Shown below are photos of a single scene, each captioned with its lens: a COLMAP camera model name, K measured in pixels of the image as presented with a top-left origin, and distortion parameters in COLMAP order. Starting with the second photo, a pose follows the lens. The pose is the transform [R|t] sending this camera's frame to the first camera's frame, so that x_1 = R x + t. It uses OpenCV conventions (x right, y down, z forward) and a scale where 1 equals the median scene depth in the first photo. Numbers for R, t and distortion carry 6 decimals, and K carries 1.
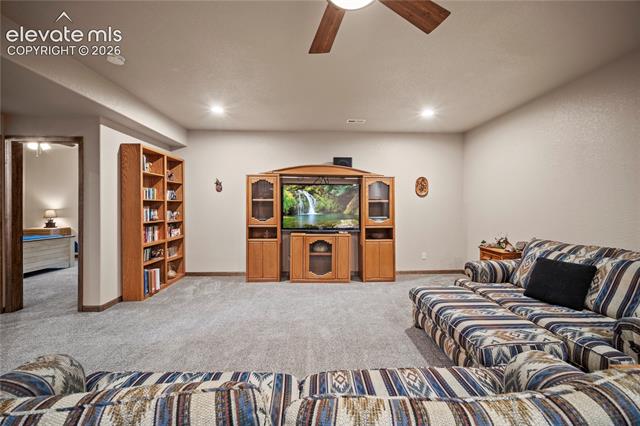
lens RADIAL K [[253.1, 0, 322.2], [0, 253.1, 210.7], [0, 0, 1]] dist [0.000604, -0.000008]
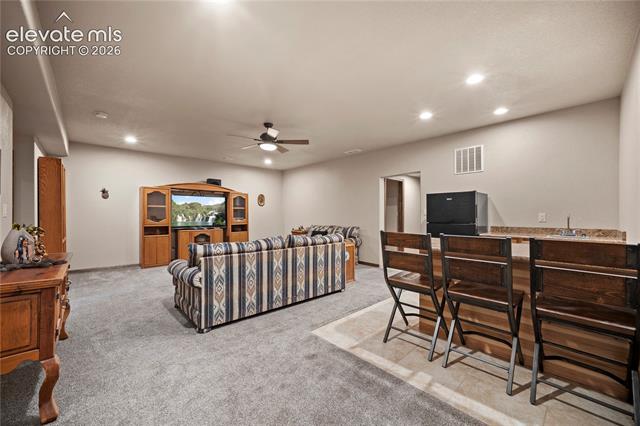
lens RADIAL K [[253.1, 0, 319.7], [0, 253.1, 214.0], [0, 0, 1]] dist [0.000604, -0.000008]
pose [[0.757416, -0.002147, 0.652929, -0.452338], [0.014002, 0.999818, -0.012956, 0.027878], [-0.652782, 0.018956, 0.757309, -0.583138]]
